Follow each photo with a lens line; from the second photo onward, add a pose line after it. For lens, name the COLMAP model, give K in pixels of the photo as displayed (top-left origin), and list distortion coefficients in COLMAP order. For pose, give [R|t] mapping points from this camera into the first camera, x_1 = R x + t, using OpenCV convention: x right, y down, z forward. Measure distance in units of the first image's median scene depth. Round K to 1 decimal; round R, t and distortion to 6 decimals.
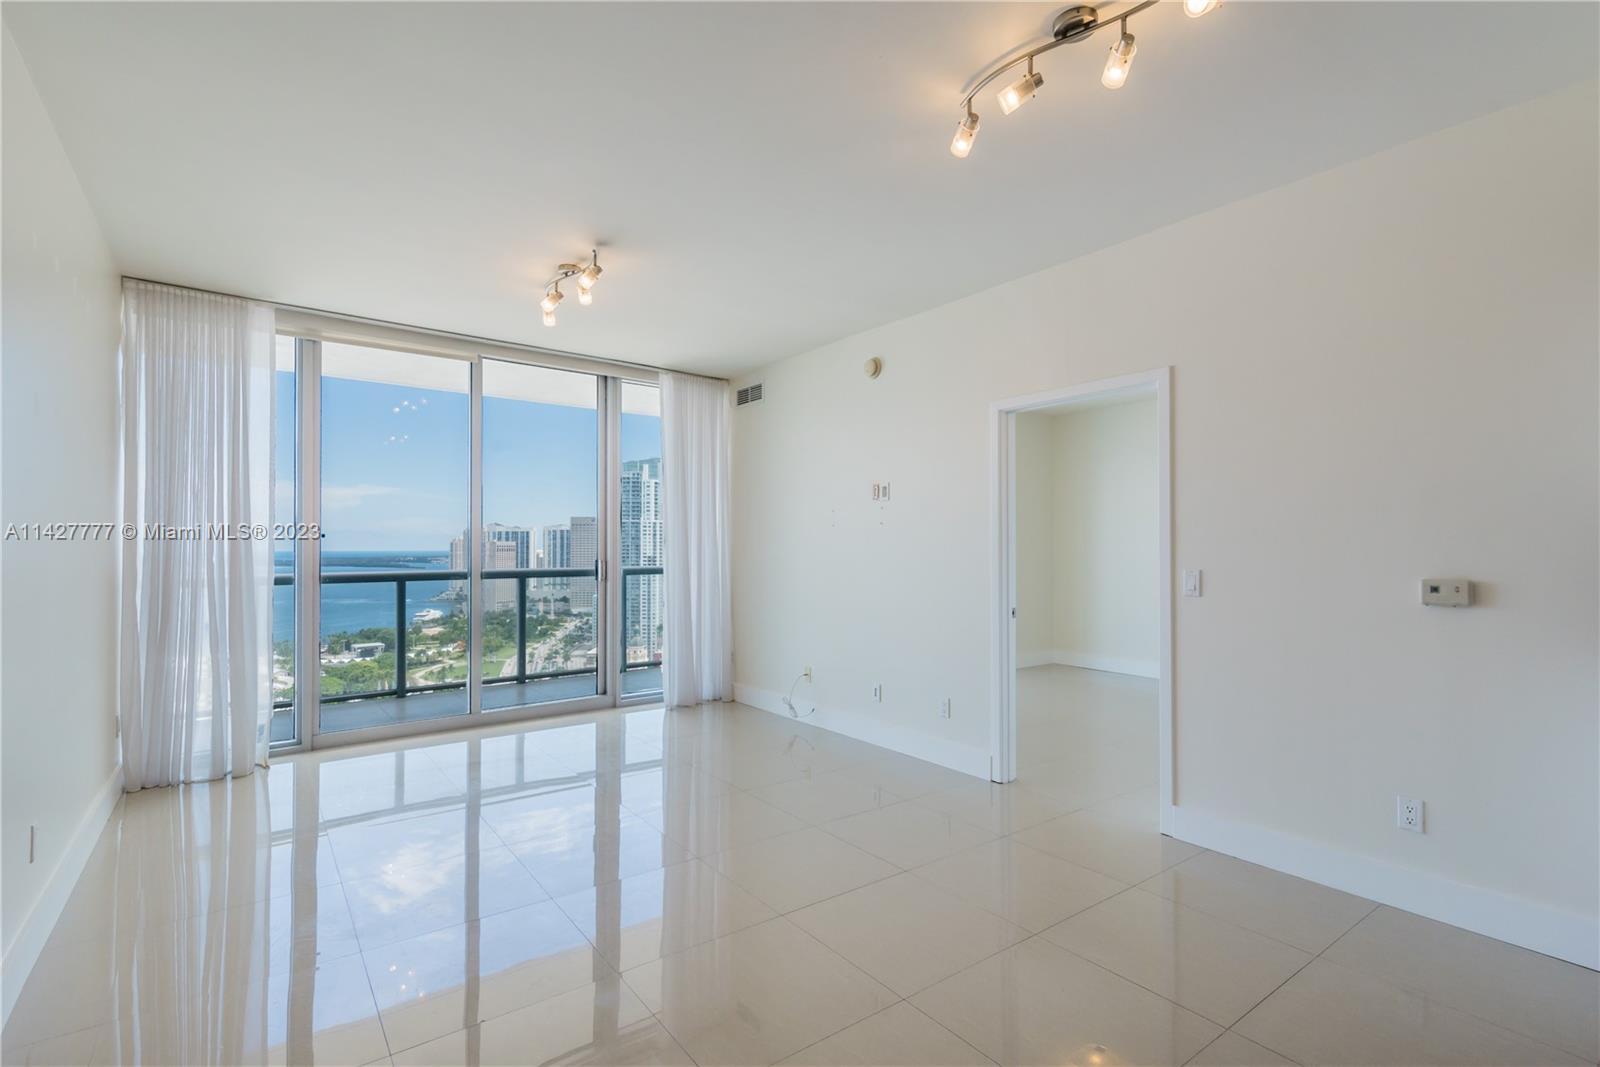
lens RADIAL K [[762.3, 0, 802.6], [0, 762.3, 540.2], [0, 0, 1]] dist [0.012071, -0.000221]
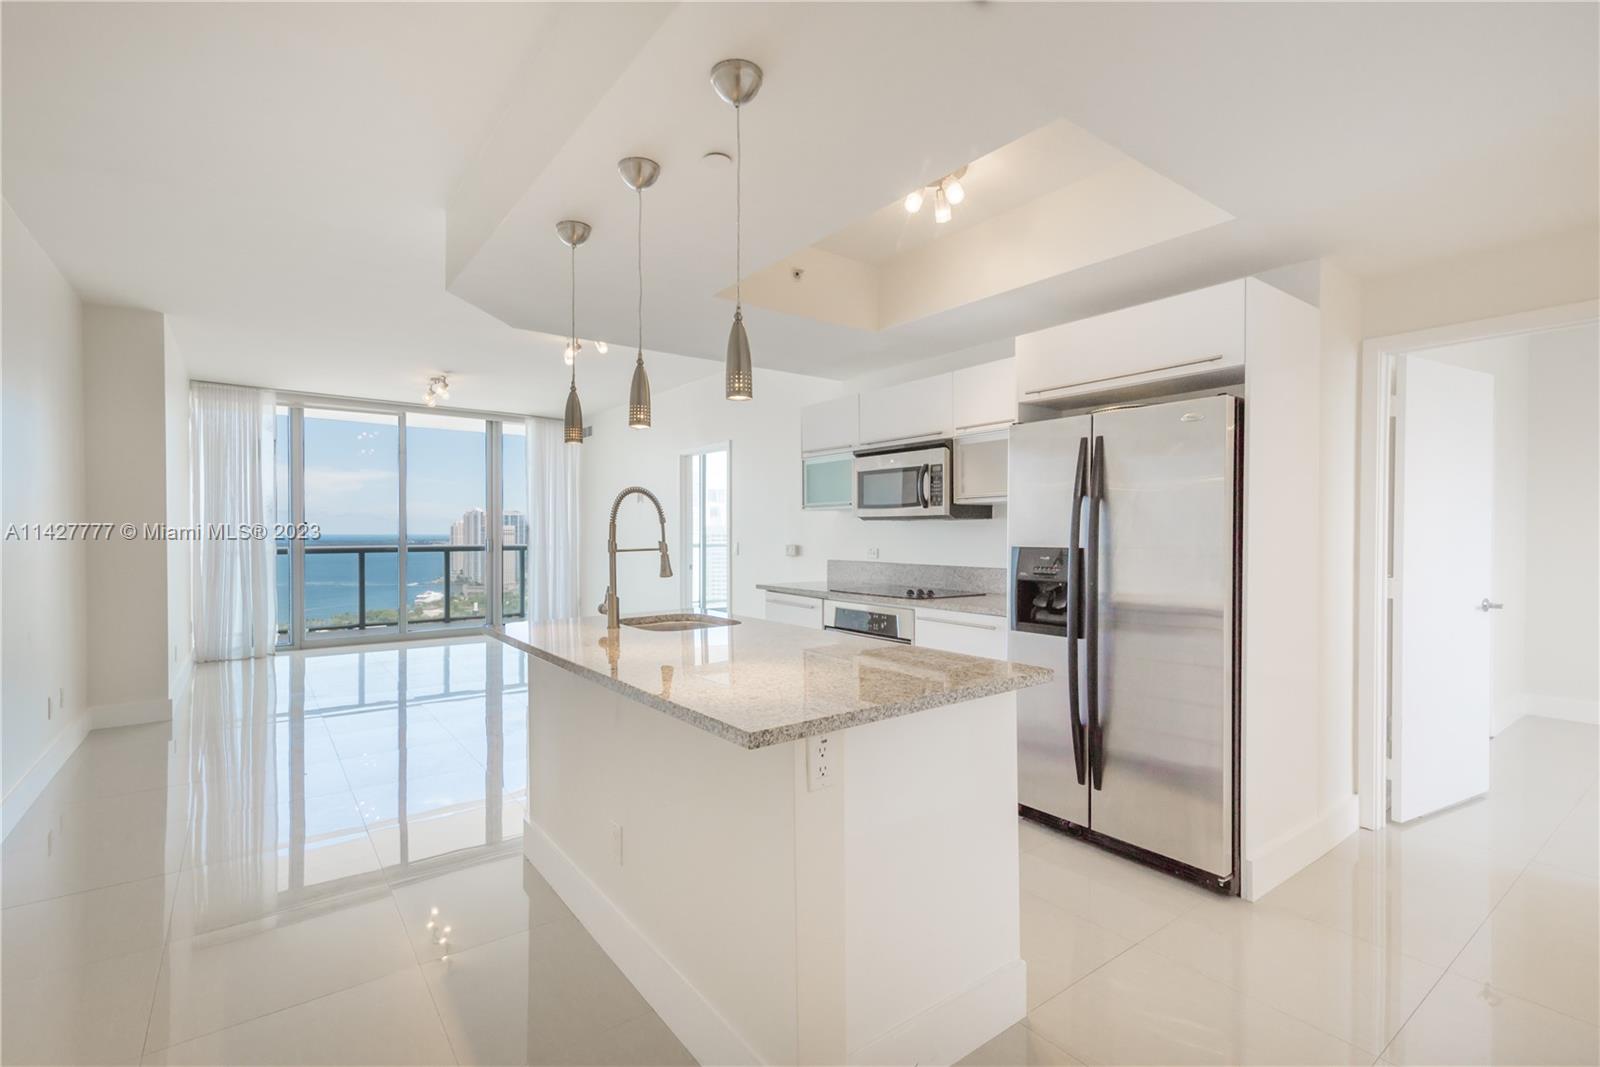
lens RADIAL K [[749.2, 0, 797.8], [0, 749.2, 536.1], [0, 0, 1]] dist [0.024031, -0.000003]
pose [[0.999999, 0.001223, -0.001216, 0.369547], [-0.001205, 0.999883, 0.015266, -0.003471], [0.001234, -0.015265, 0.999883, -0.535850]]
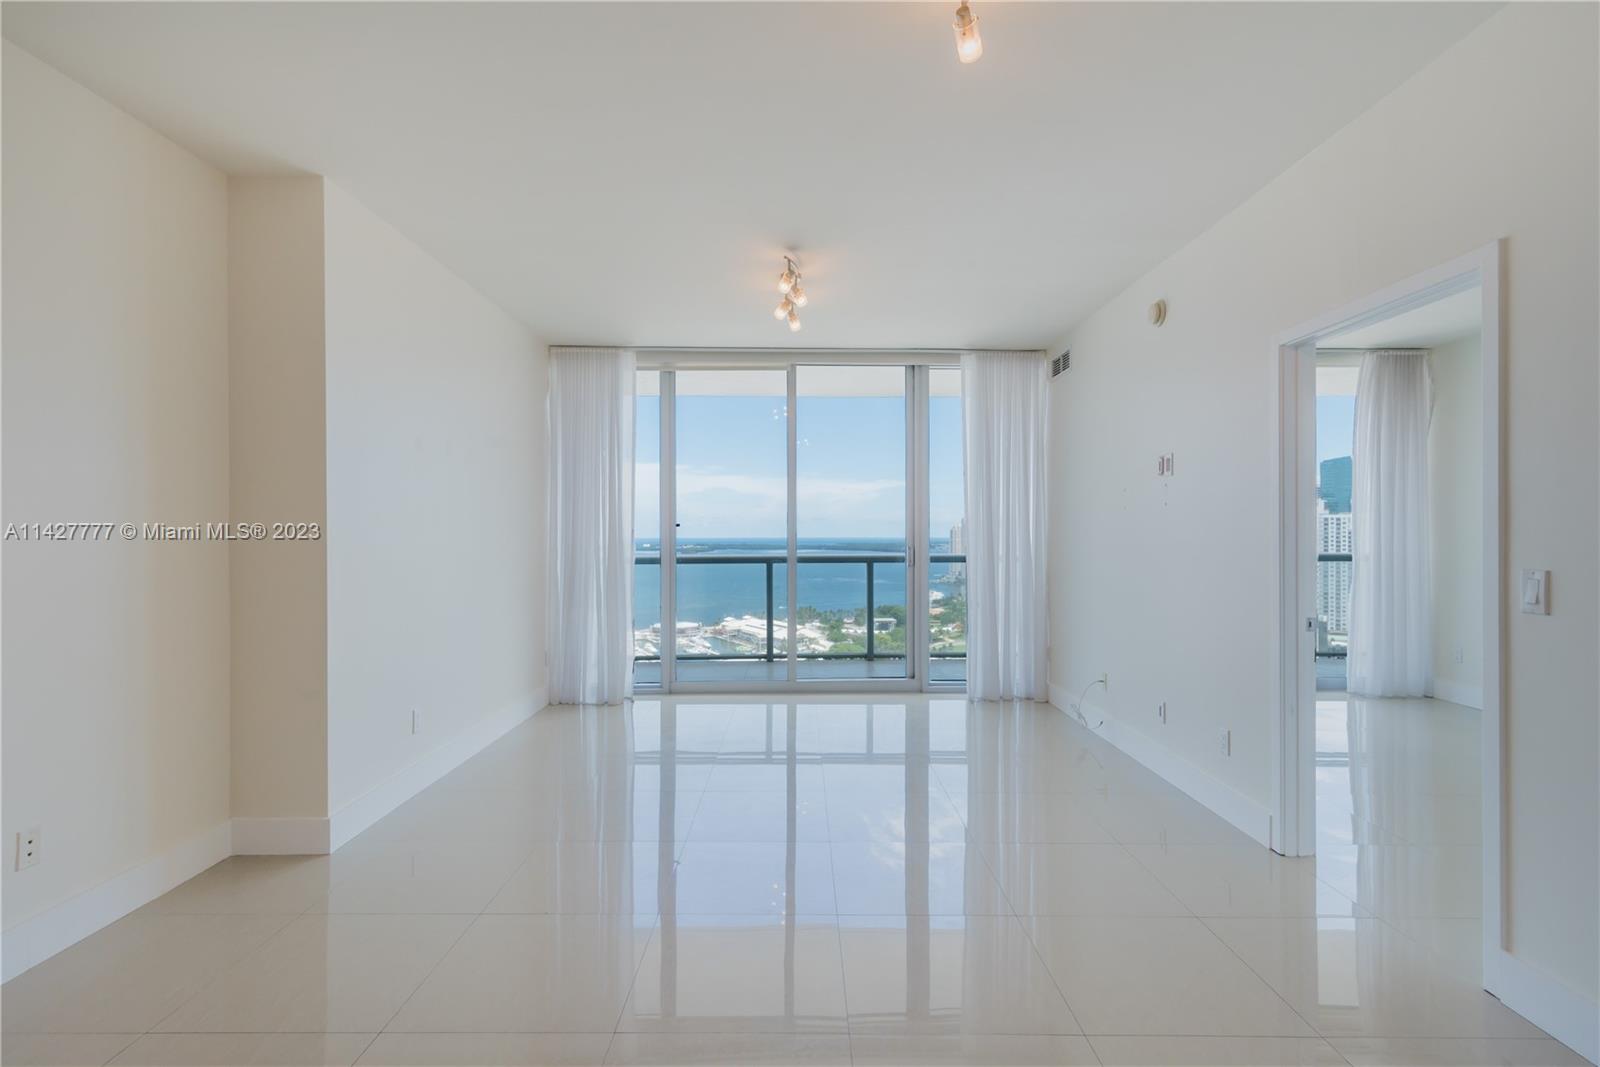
lens RADIAL K [[763.0, 0, 779.7], [0, 763.0, 535.0], [0, 0, 1]] dist [0.004699, 0.000181]
pose [[0.793790, -0.000444, -0.608192, 0.219509], [0.006795, 0.999944, 0.008139, 0.001104], [0.608154, -0.010594, 0.793748, 0.085254]]
